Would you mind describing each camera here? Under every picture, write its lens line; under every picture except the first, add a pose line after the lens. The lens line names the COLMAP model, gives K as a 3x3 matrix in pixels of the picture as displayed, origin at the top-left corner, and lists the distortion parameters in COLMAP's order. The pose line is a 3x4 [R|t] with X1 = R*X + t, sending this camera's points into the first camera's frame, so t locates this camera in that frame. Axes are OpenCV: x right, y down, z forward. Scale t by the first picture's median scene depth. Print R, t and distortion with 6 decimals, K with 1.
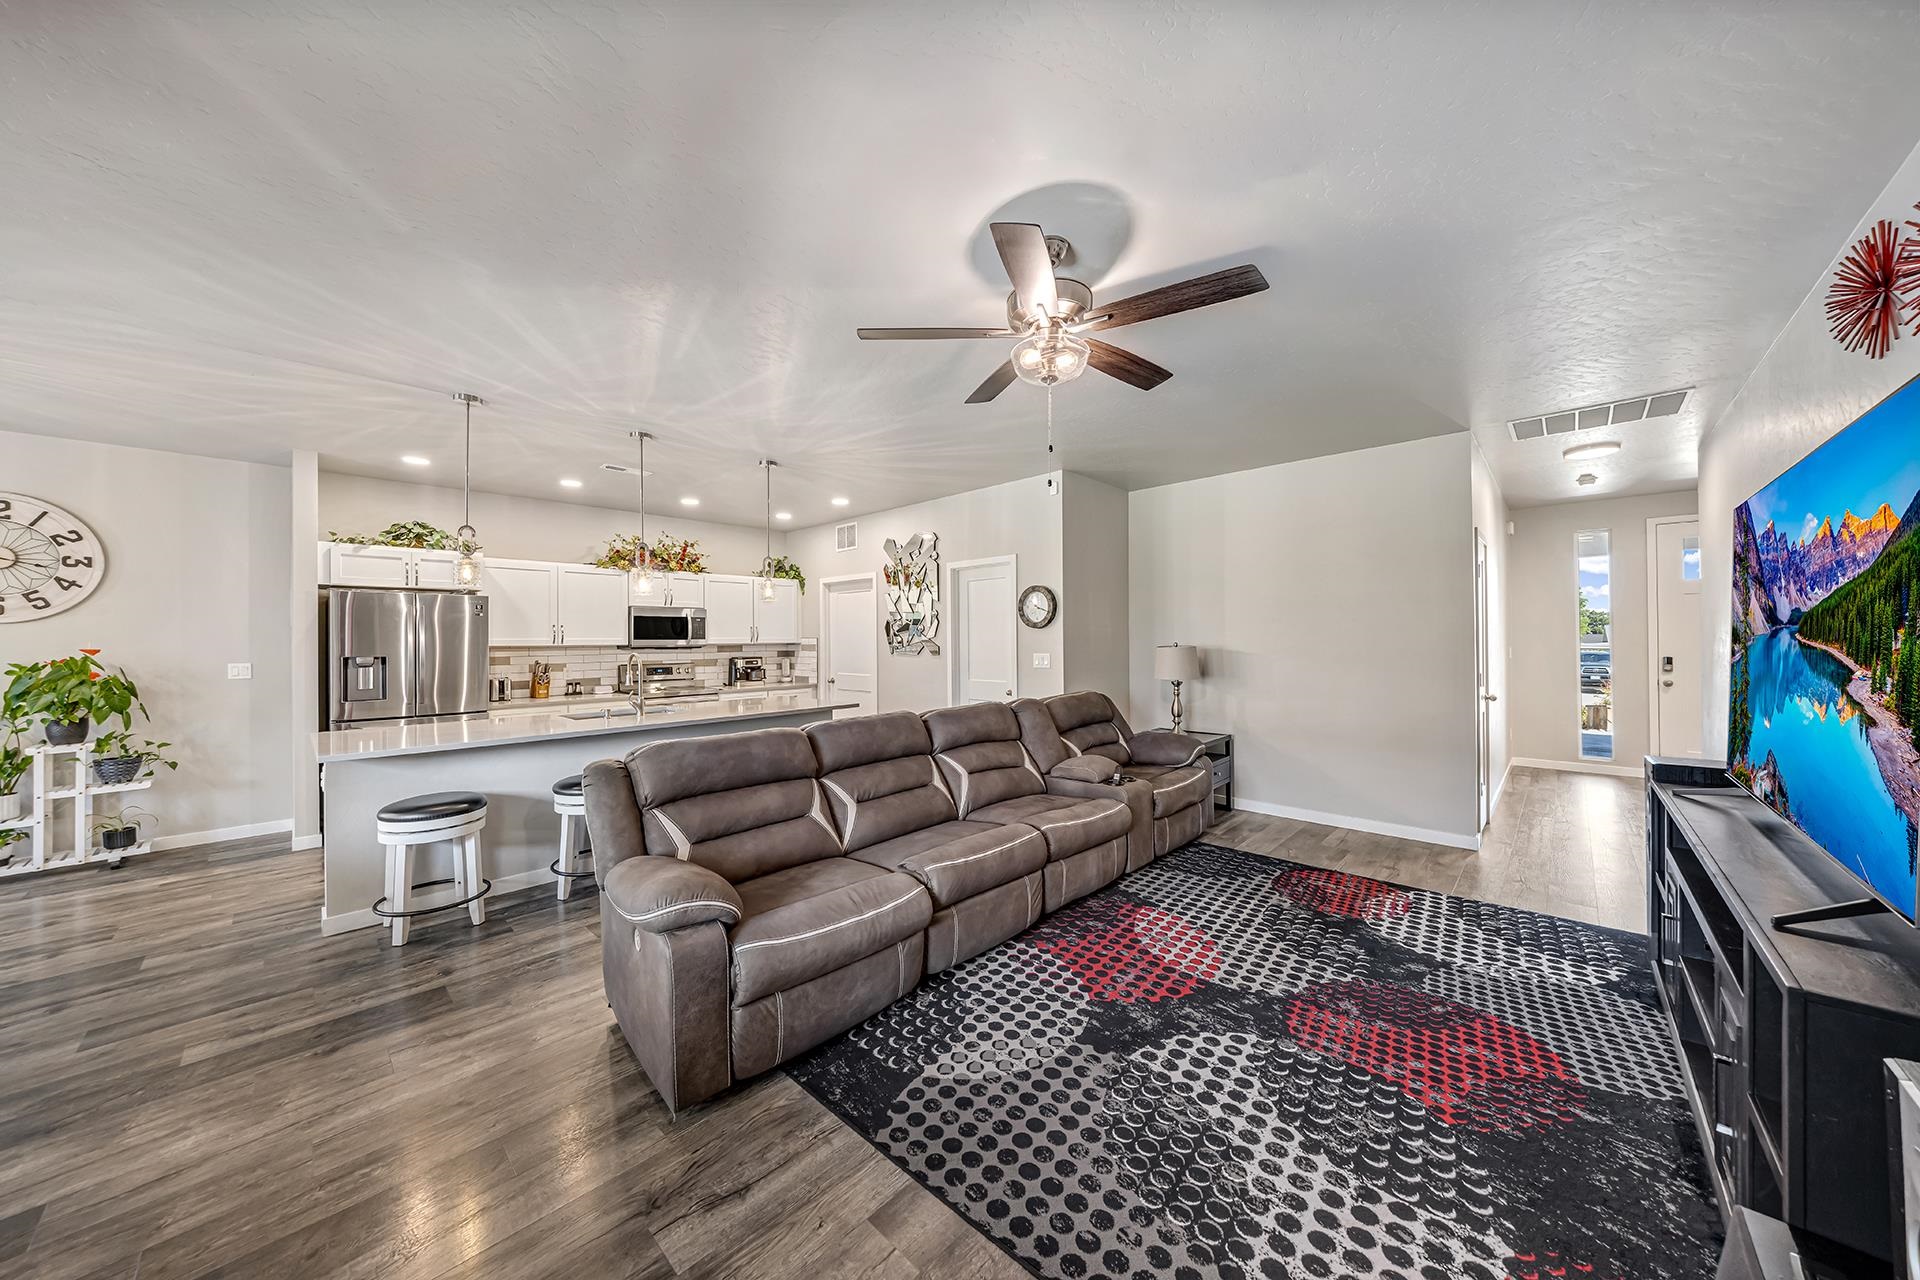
lens RADIAL K [[648.7, 0, 961.0], [0, 648.7, 641.7], [0, 0, 1]] dist [0.002310, 0.000223]
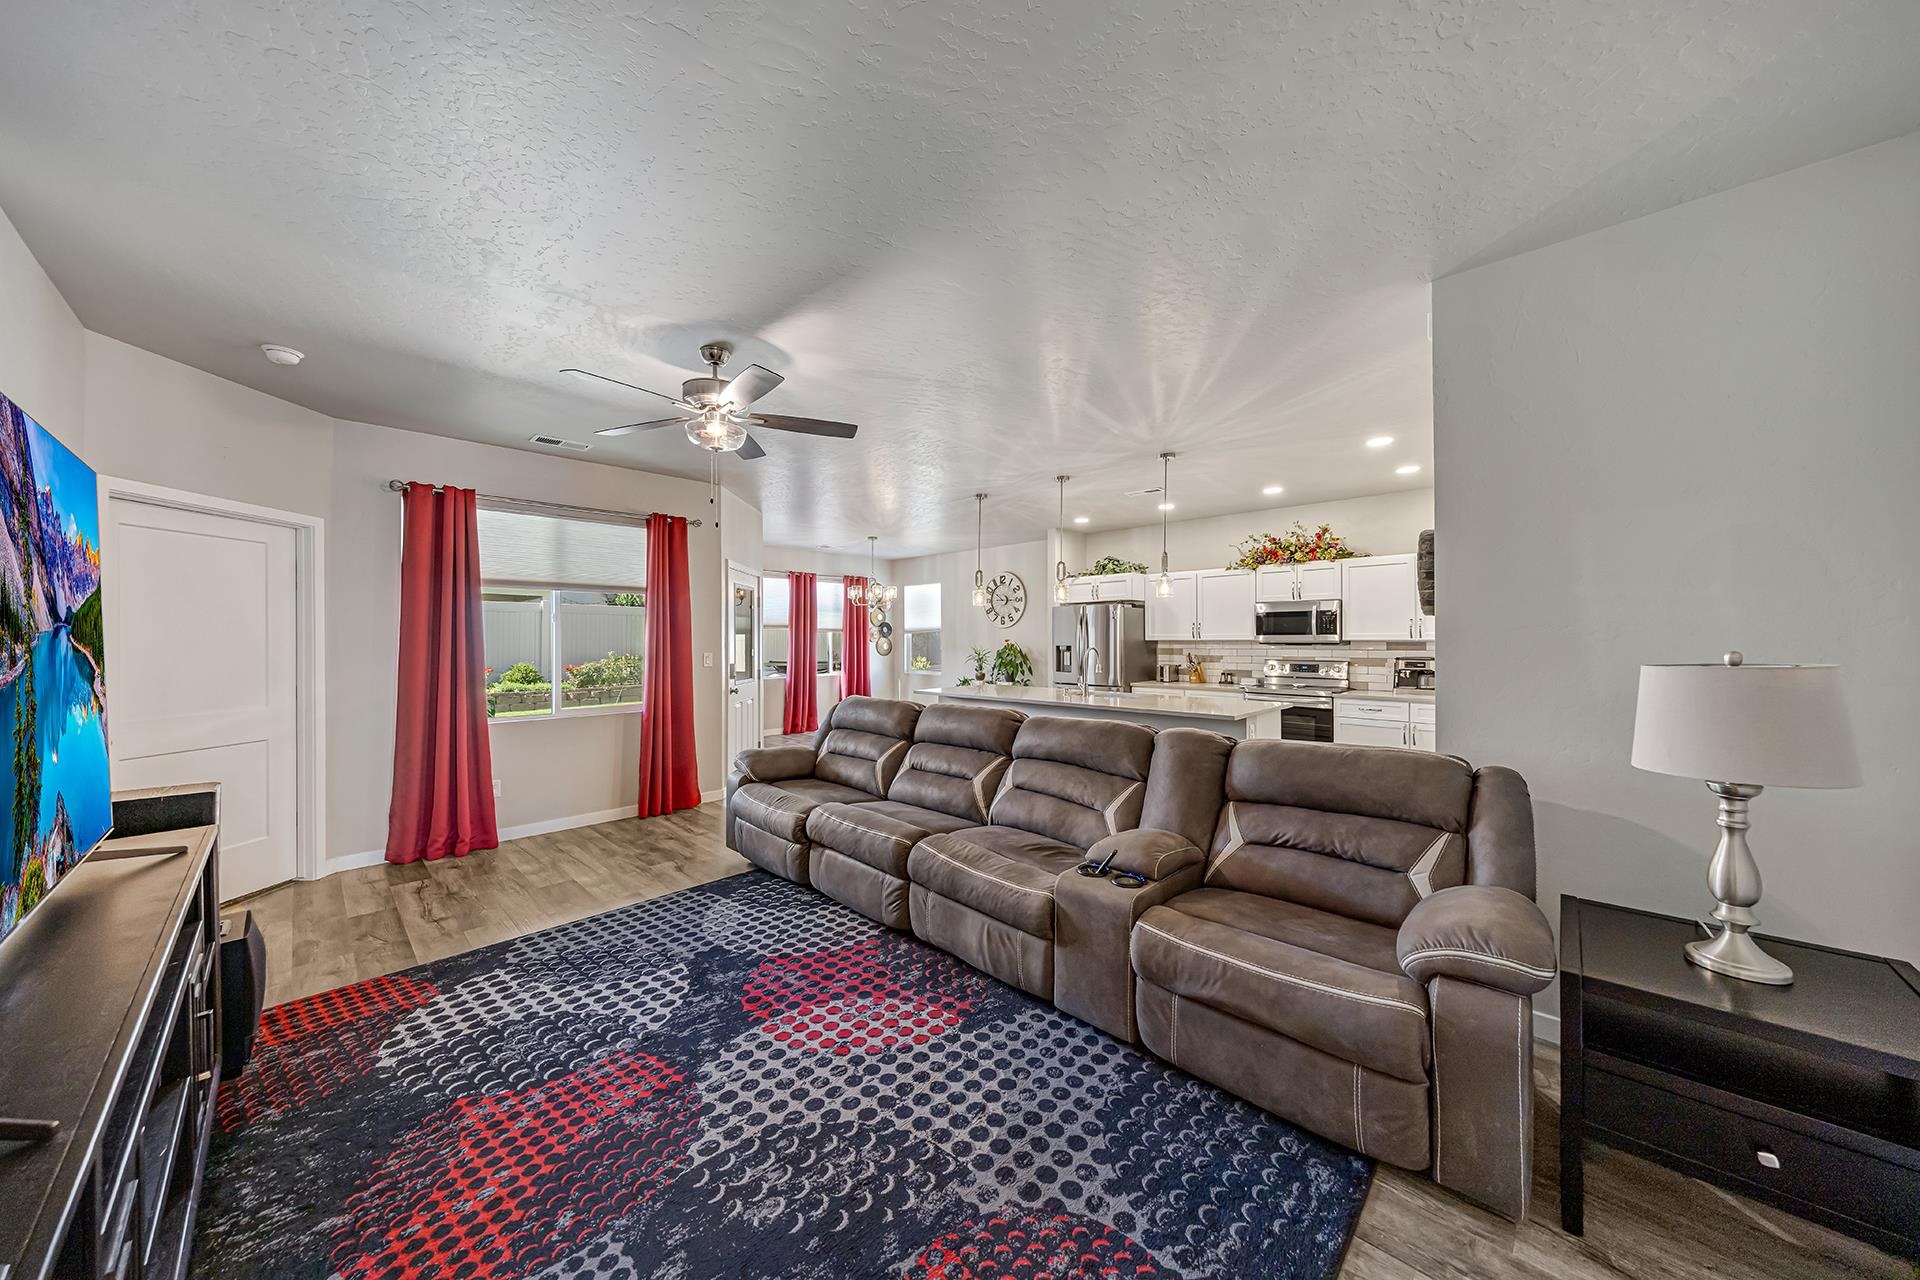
lens RADIAL K [[648.7, 0, 961.0], [0, 648.7, 632.3], [0, 0, 1]] dist [0.002310, 0.000223]
pose [[-0.016281, -0.002149, -0.999865, 1.281514], [-0.000759, 0.999997, -0.002137, -0.012966], [0.999867, 0.000725, -0.016282, 1.308495]]
